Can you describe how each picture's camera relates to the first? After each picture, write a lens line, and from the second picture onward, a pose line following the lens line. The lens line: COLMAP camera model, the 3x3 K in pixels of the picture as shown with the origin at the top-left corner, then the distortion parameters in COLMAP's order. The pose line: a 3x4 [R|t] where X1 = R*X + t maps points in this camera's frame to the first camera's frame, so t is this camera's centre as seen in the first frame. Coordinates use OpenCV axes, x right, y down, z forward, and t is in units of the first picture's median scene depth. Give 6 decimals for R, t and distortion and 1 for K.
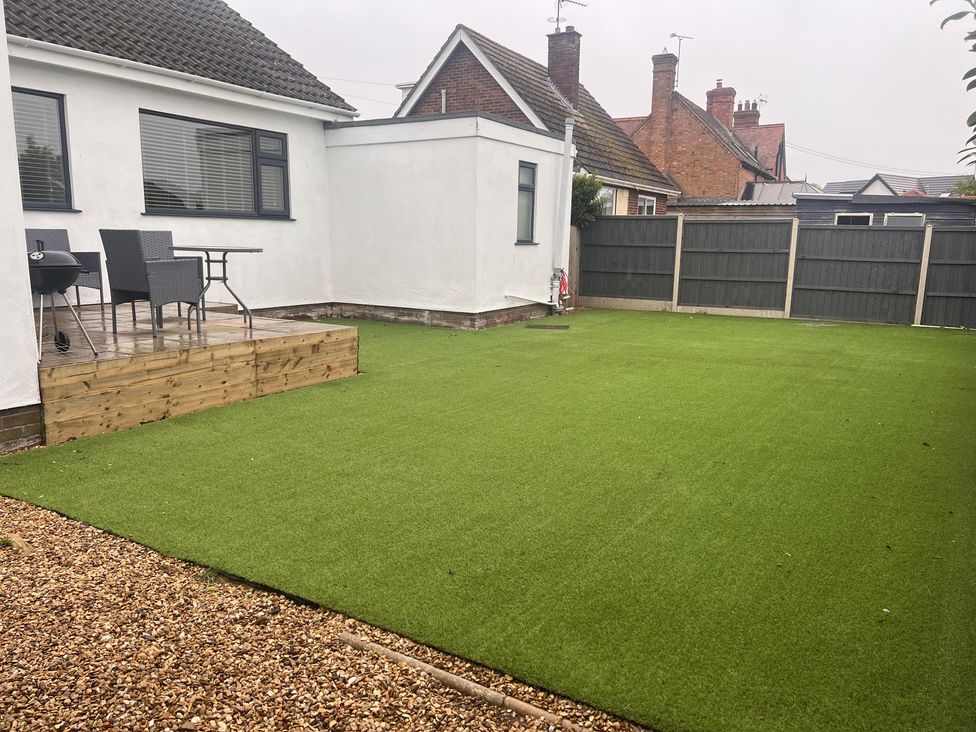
lens RADIAL K [[701.9, 0, 488.0], [0, 701.9, 366.0], [0, 0, 1]] dist [-0.012782, -0.008431]
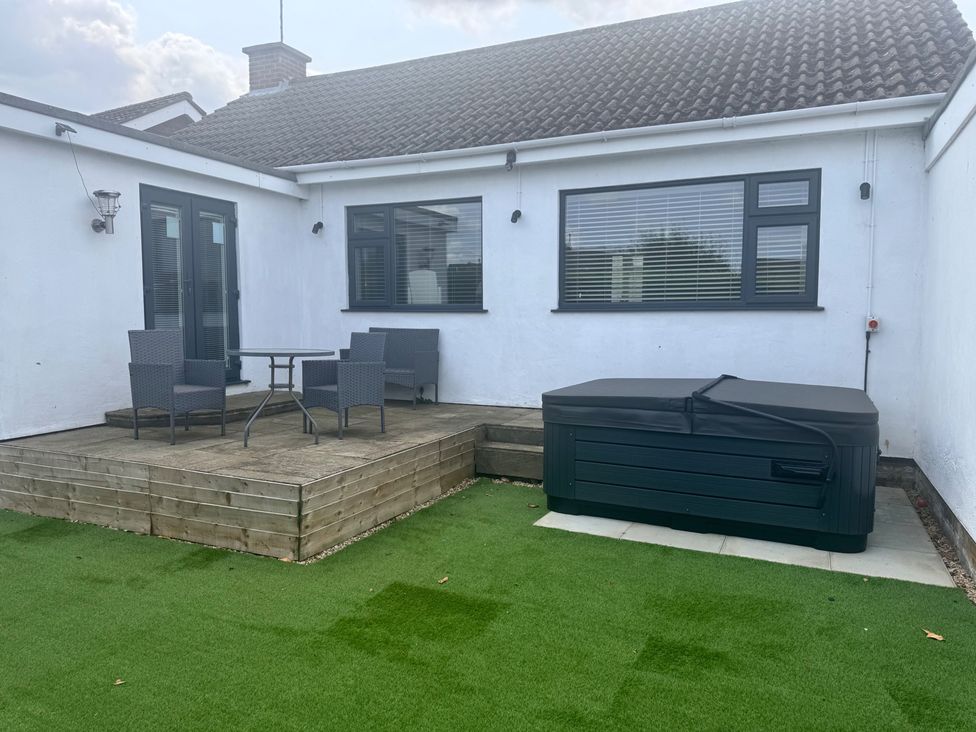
lens RADIAL K [[685.4, 0, 488.0], [0, 685.4, 366.0], [0, 0, 1]] dist [0.048050, -0.002666]
pose [[0.115400, 0.043528, -0.992365, 0.483976], [-0.175852, 0.984154, 0.022718, -0.213269], [0.977629, 0.171888, 0.121226, 1.141575]]
